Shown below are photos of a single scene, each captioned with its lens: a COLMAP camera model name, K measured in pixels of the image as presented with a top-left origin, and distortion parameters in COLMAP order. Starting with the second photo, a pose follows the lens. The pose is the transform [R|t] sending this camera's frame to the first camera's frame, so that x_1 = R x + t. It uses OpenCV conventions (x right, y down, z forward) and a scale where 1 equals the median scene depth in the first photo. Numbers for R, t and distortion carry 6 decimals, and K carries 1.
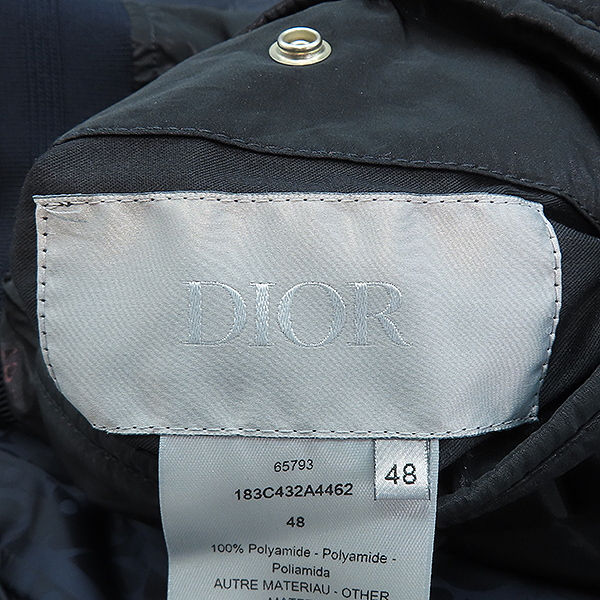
lens RADIAL K [[957.2, 0, 258.4], [0, 957.2, 299.8], [0, 0, 1]] dist [0.022391, 0.580376]
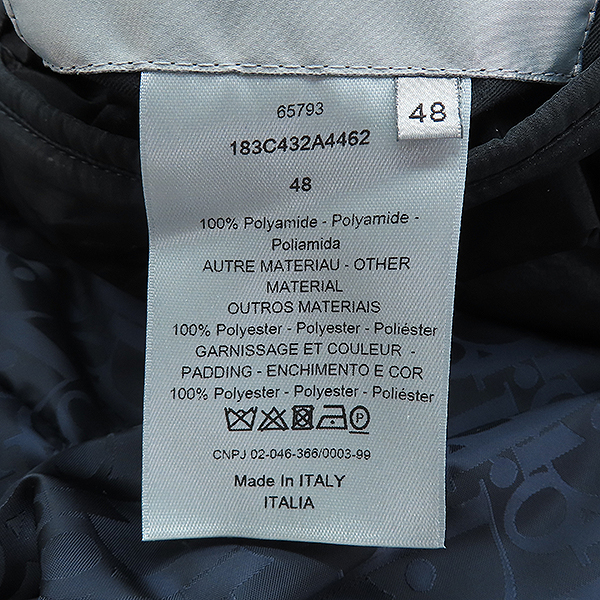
lens RADIAL K [[957.2, 0, 258.4], [0, 957.2, 299.8], [0, 0, 1]] dist [0.022391, 0.580376]
pose [[0.998267, 0.004980, 0.058630, -0.048620], [-0.004902, 0.999987, -0.001483, 0.339790], [-0.058637, 0.001193, 0.998279, 0.157268]]
